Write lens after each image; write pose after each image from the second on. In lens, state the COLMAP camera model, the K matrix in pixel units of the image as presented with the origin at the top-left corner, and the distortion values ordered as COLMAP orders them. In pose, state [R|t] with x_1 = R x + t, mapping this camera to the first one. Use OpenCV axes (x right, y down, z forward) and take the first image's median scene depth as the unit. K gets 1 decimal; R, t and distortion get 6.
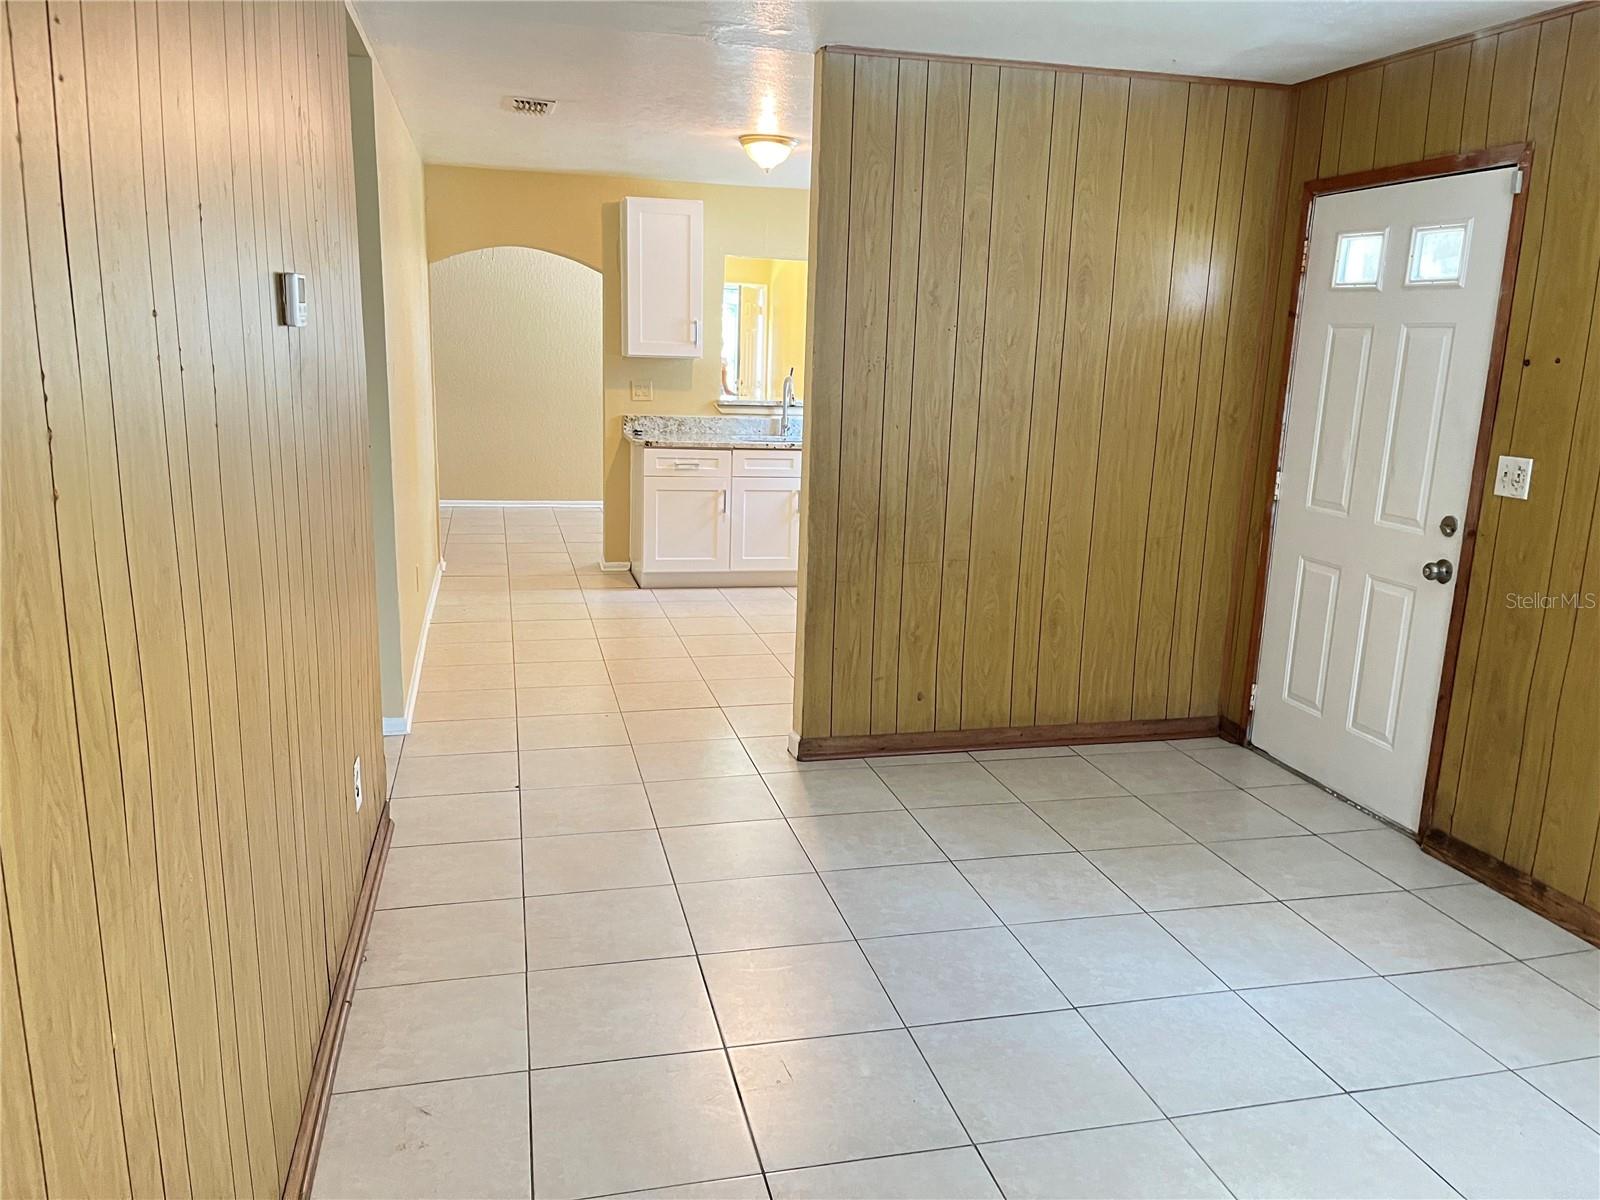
lens RADIAL K [[1205.0, 0, 797.6], [0, 1205.0, 606.7], [0, 0, 1]] dist [0.086467, -0.000115]
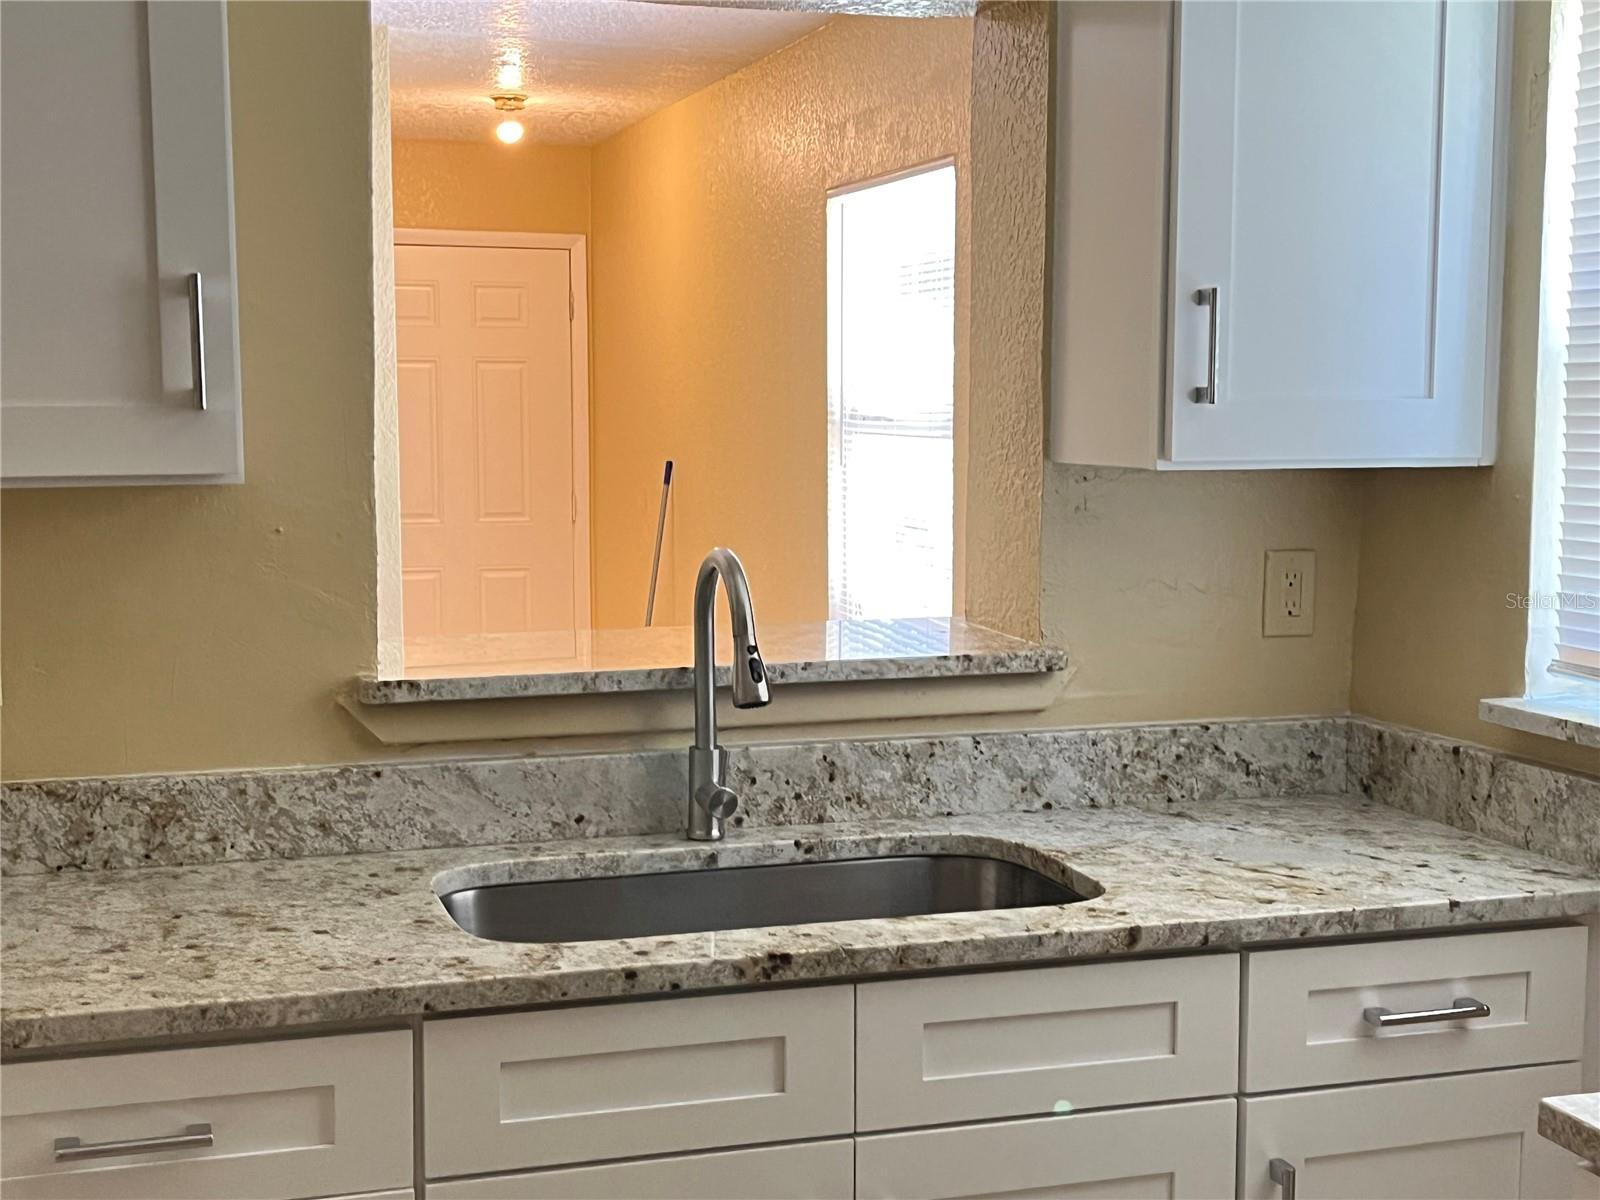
lens RADIAL K [[2181.7, 0, 800.0], [0, 2181.7, 600.0], [0, 0, 1]] dist [0.169281, -0.715181]
pose [[0.997043, -0.042878, 0.063773, -0.018091], [0.050199, 0.991741, -0.118023, -0.142208], [-0.058186, 0.120875, 0.990961, 0.661500]]
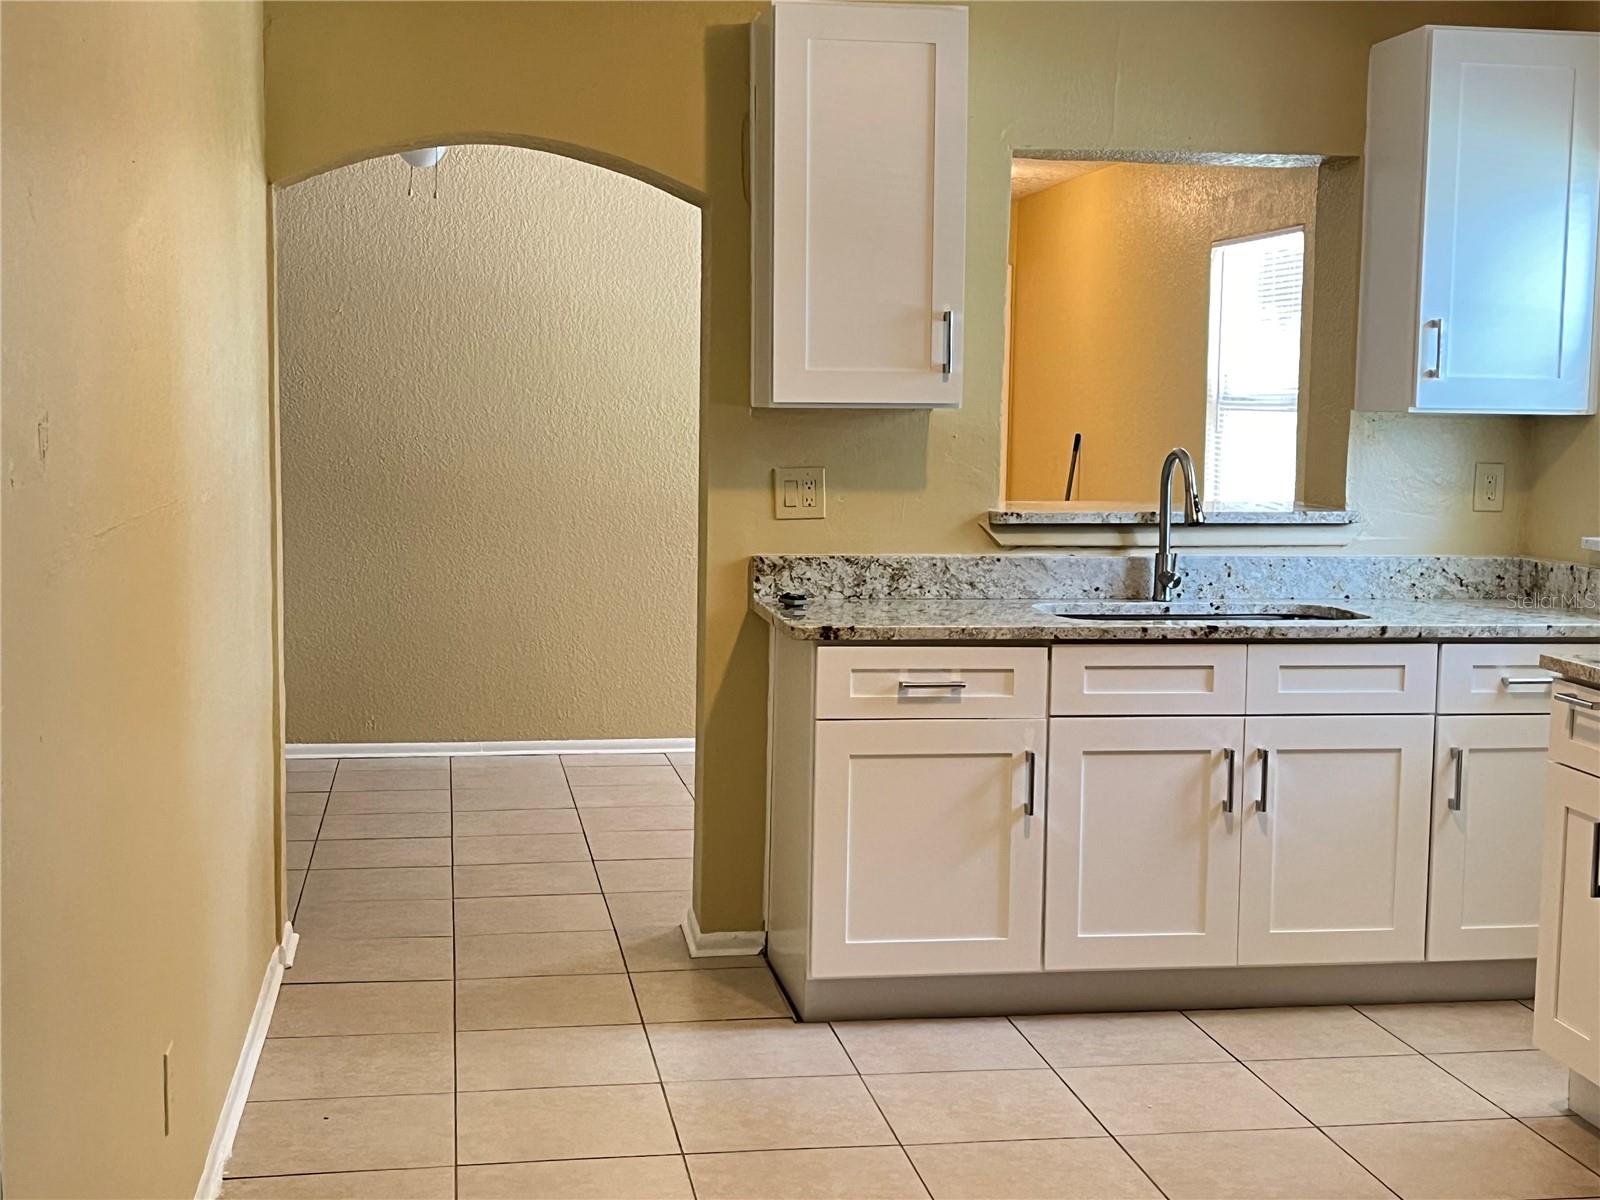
lens RADIAL K [[2181.7, 0, 800.0], [0, 2181.7, 600.0], [0, 0, 1]] dist [0.169281, -0.715181]
pose [[0.996528, -0.013752, -0.082114, -0.071880], [0.003386, 0.992143, -0.125064, -0.057114], [0.083189, 0.124352, 0.988745, 0.312511]]
